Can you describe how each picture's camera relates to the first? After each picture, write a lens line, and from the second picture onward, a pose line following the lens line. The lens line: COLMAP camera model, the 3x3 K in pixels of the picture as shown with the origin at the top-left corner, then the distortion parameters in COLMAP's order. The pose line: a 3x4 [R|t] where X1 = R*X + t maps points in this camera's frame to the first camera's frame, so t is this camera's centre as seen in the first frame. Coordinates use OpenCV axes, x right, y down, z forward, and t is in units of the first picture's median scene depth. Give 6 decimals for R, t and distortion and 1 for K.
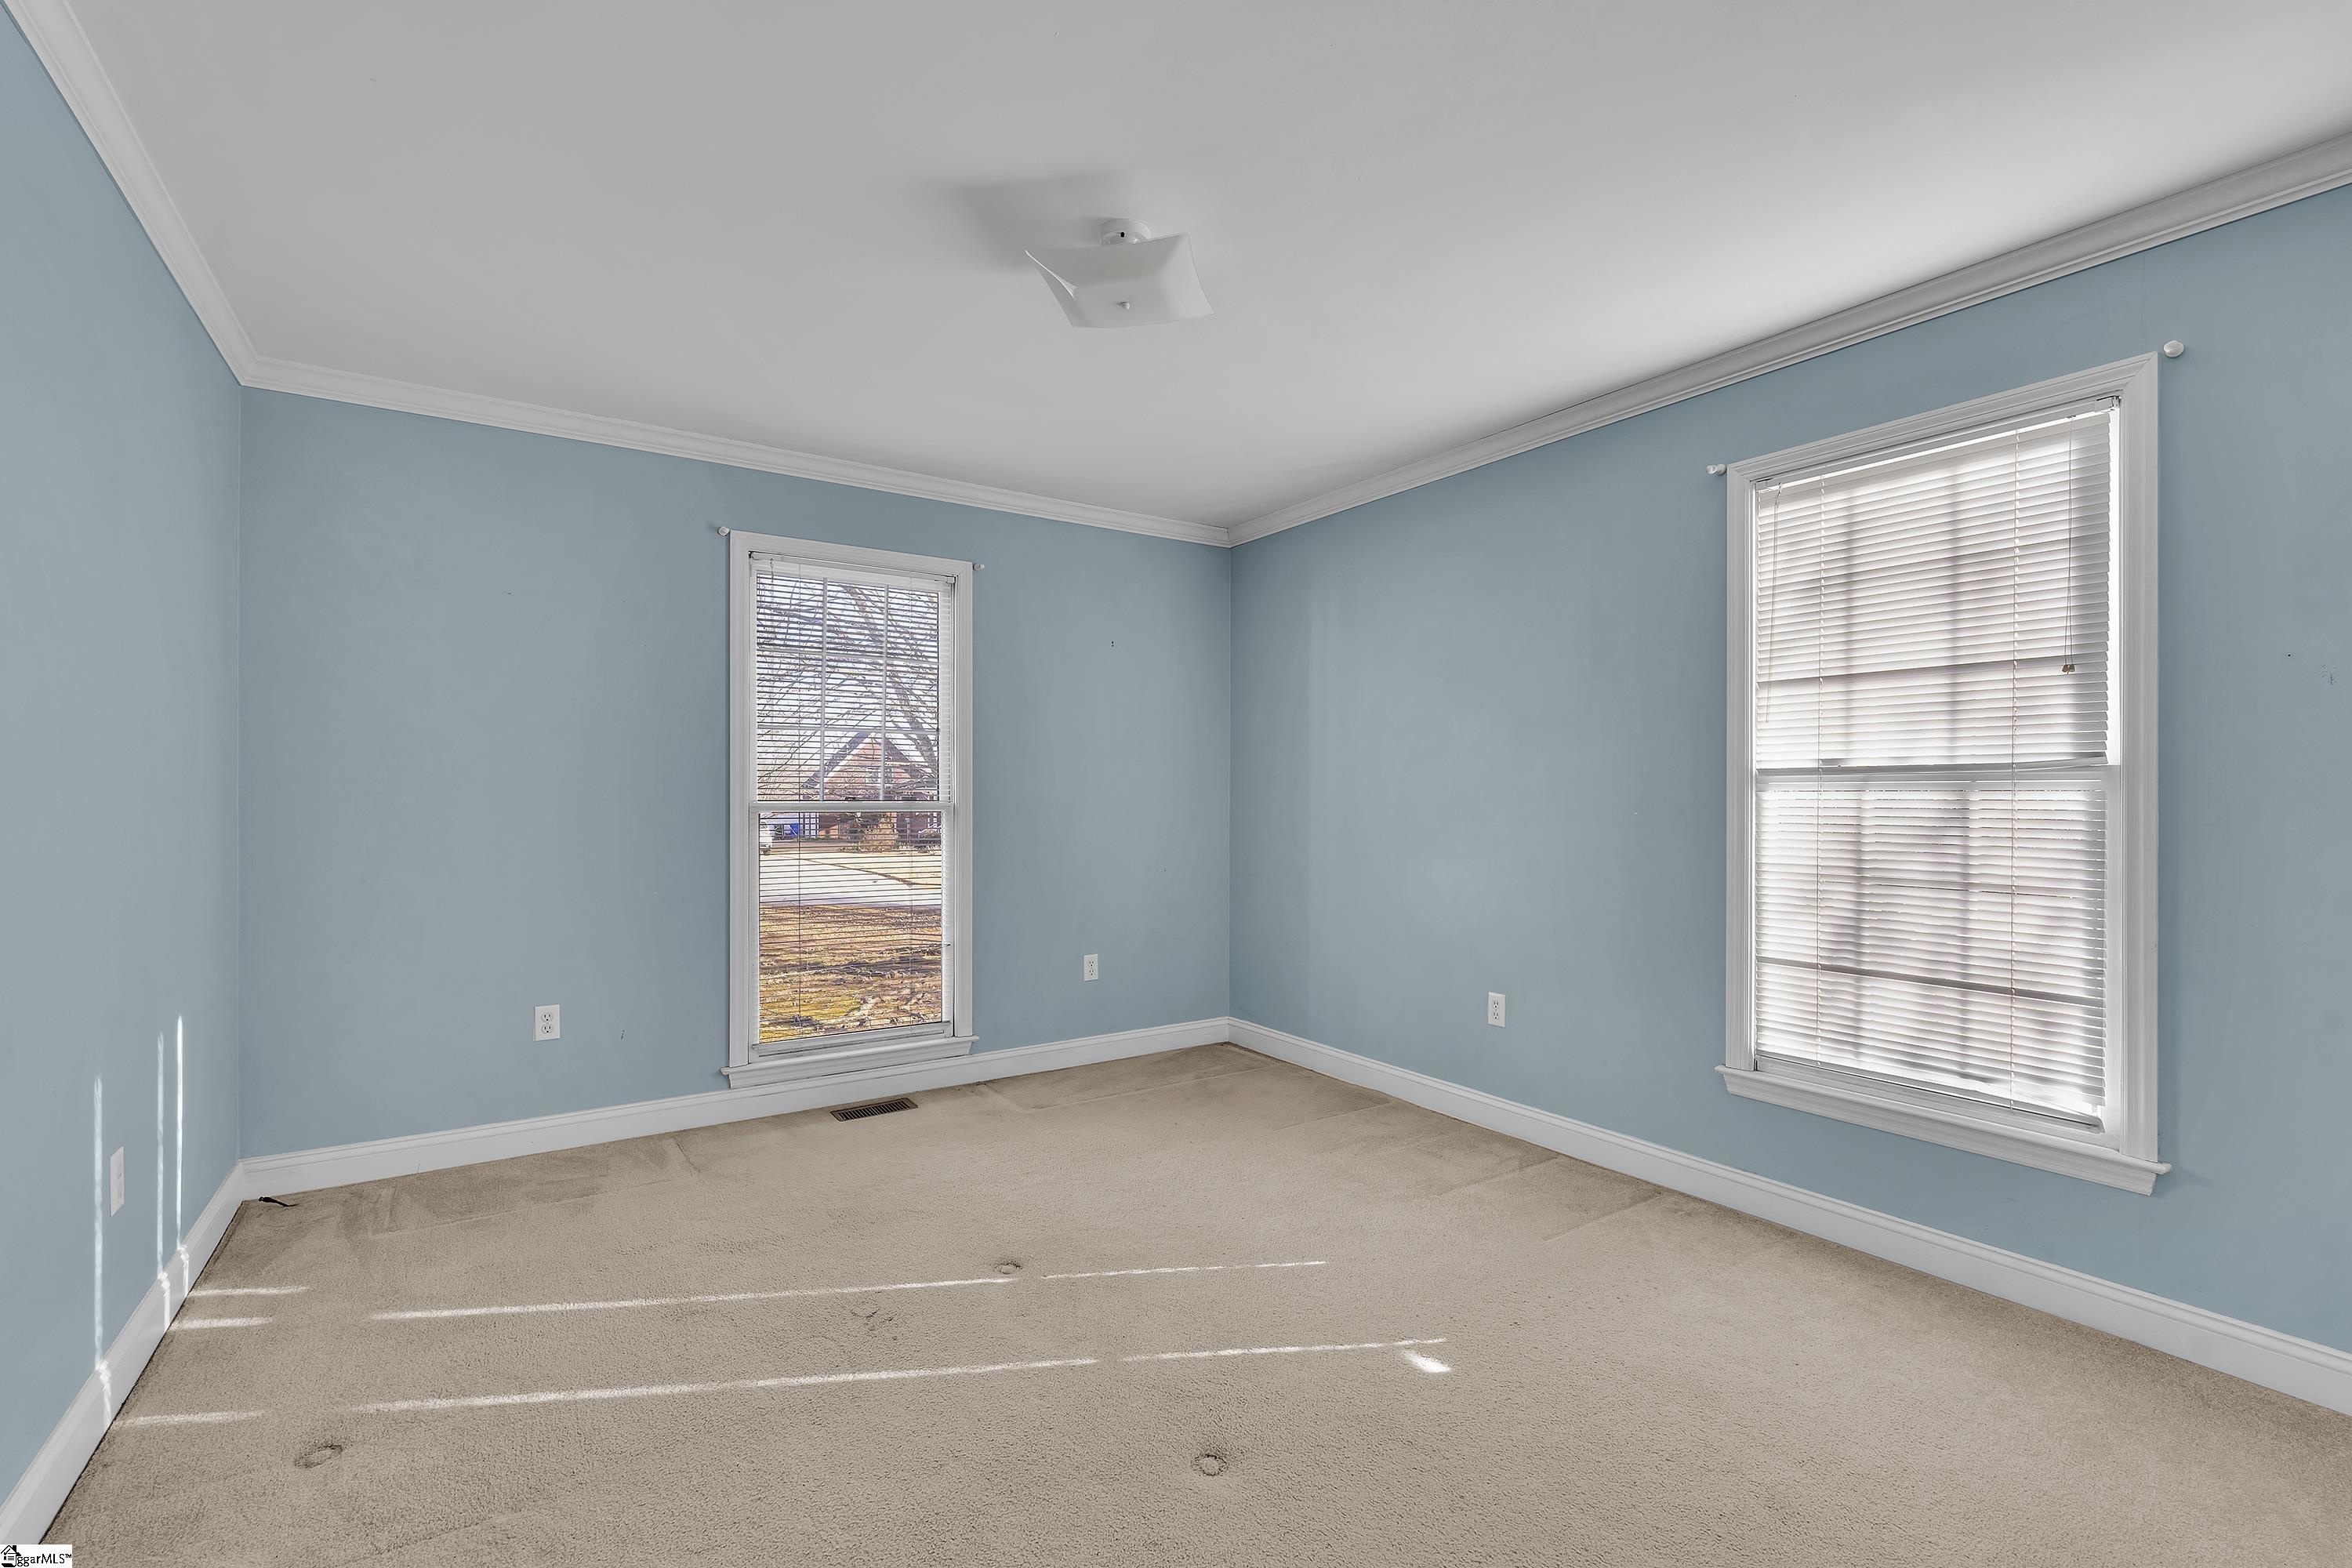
lens RADIAL K [[1019.8, 0, 1173.4], [0, 1019.8, 787.3], [0, 0, 1]] dist [-0.009052, 0.001258]
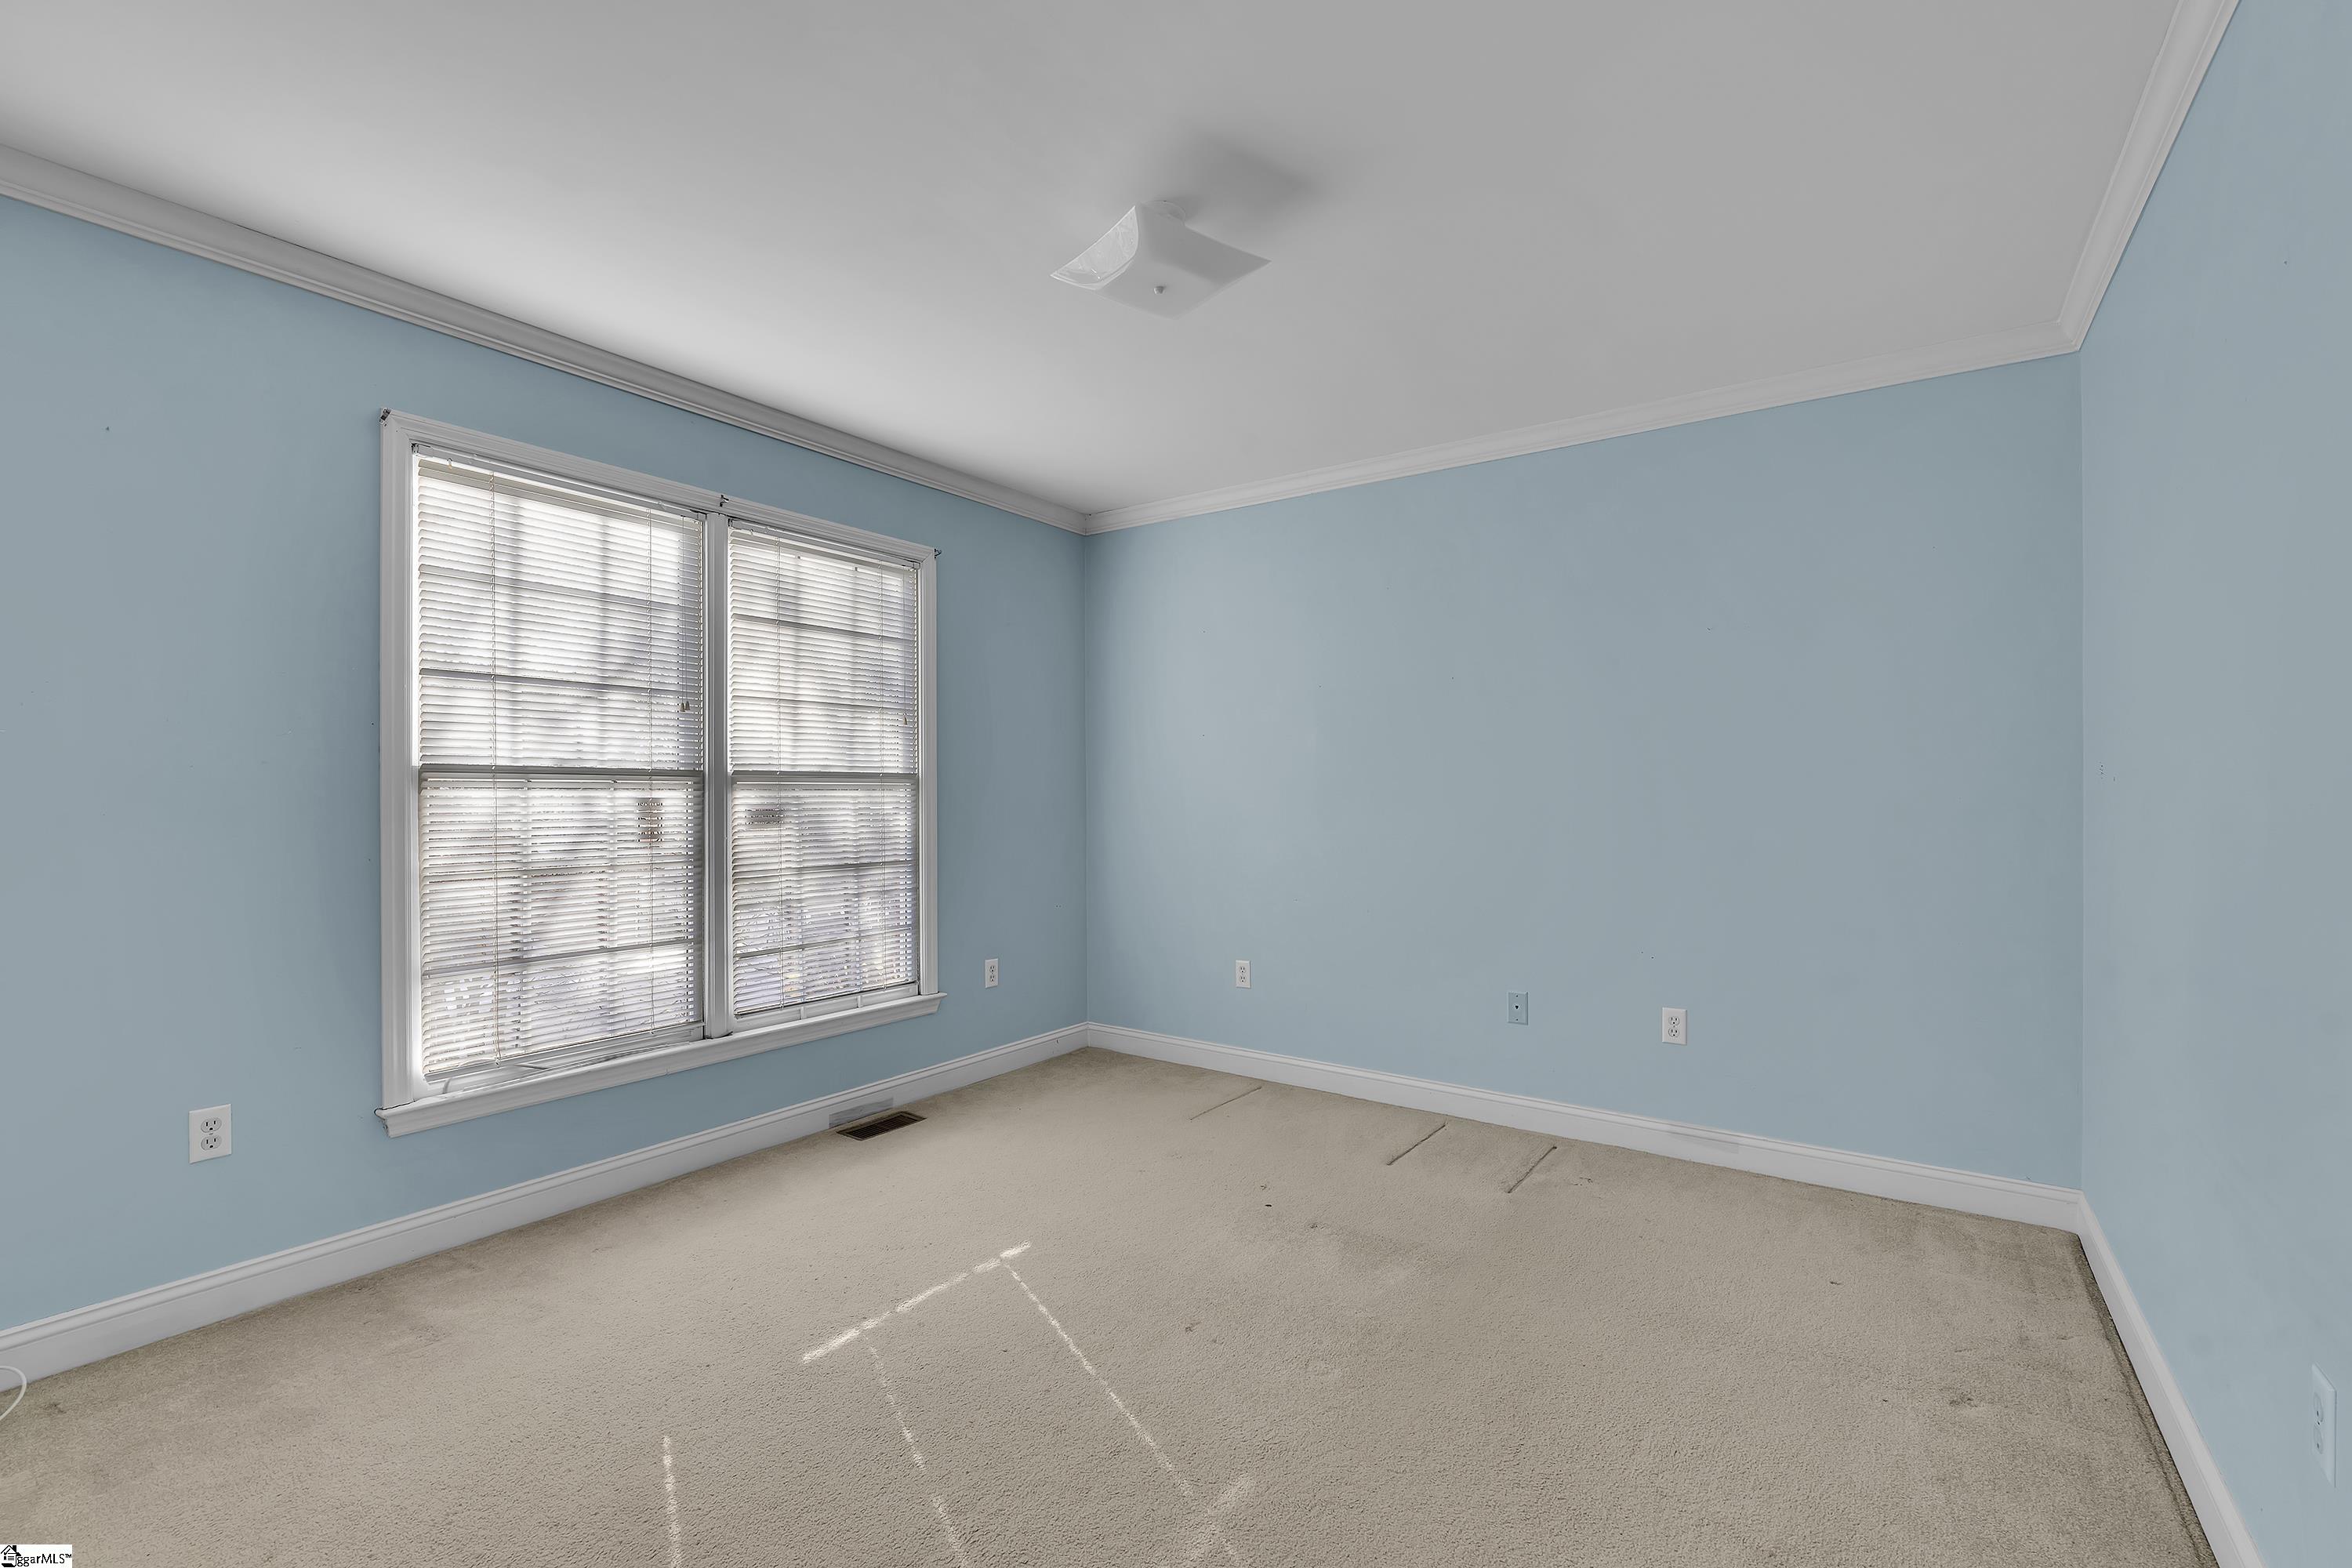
lens RADIAL K [[1019.8, 0, 1169.0], [0, 1019.8, 797.5], [0, 0, 1]] dist [-0.009052, 0.001258]
pose [[-0.352777, -0.001102, 0.935707, -0.531545], [-0.006045, 0.999981, -0.001102, 0.008982], [-0.935688, -0.006045, -0.352777, 0.738836]]
